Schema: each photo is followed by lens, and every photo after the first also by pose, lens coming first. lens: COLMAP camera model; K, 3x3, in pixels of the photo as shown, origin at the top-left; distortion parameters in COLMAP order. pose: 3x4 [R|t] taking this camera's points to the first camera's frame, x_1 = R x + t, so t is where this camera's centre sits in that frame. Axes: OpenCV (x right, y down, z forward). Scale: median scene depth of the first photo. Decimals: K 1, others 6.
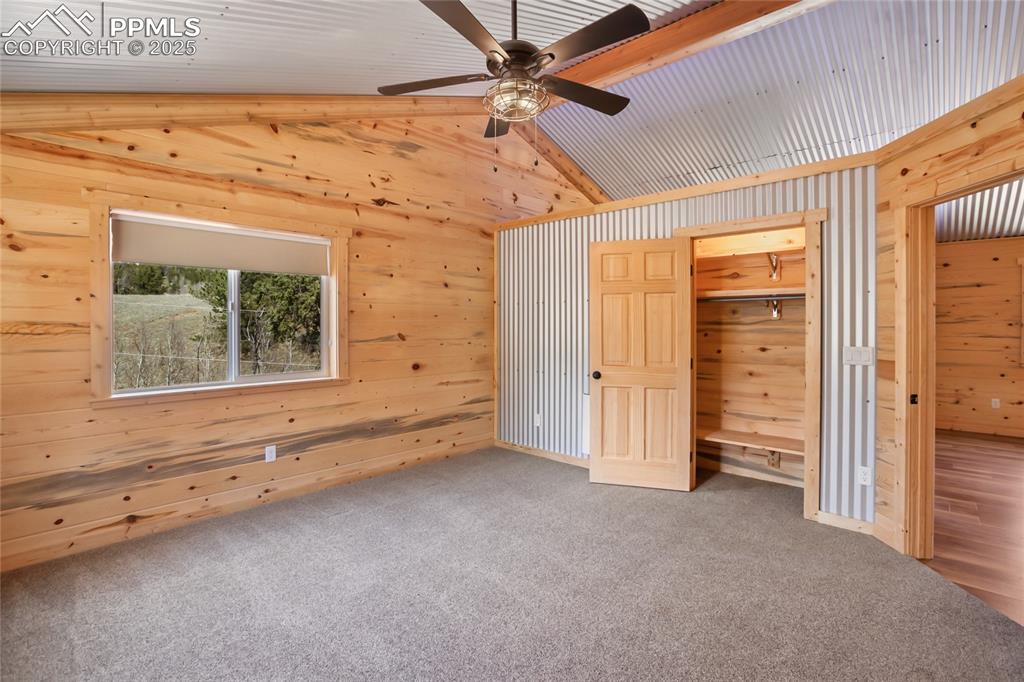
lens RADIAL K [[476.9, 0, 509.4], [0, 476.9, 325.4], [0, 0, 1]] dist [-0.046528, 0.013649]
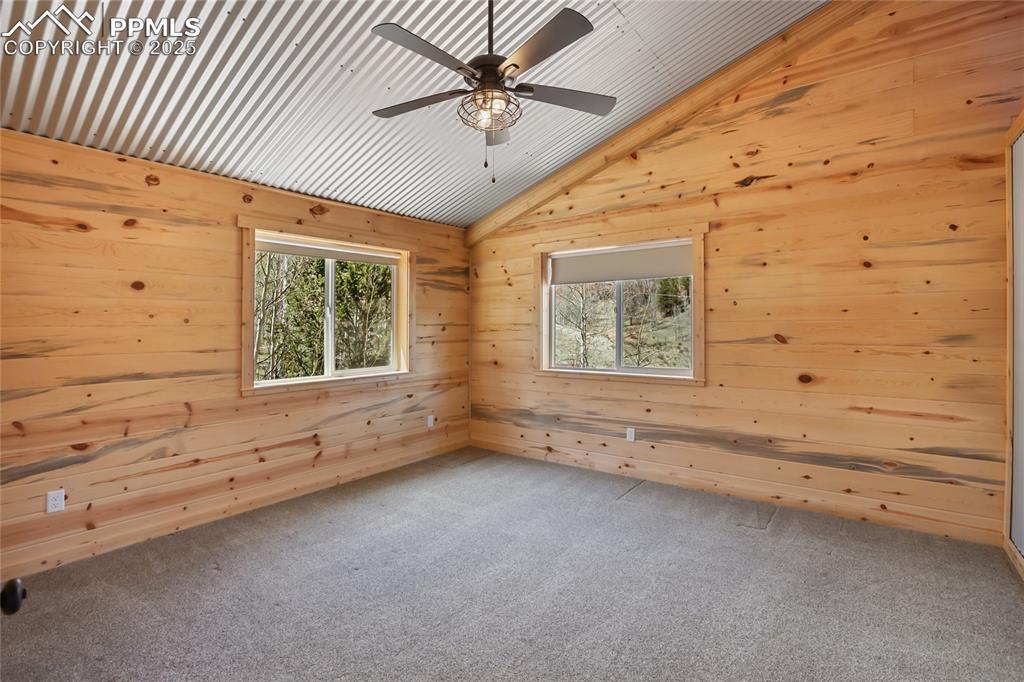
lens RADIAL K [[492.3, 0, 512.5], [0, 492.3, 314.6], [0, 0, 1]] dist [-0.025913, 0.000367]
pose [[0.092985, -0.020926, -0.995448, 0.612797], [0.005440, 0.999775, -0.020508, -0.002172], [0.995653, -0.003508, 0.093078, 0.529389]]
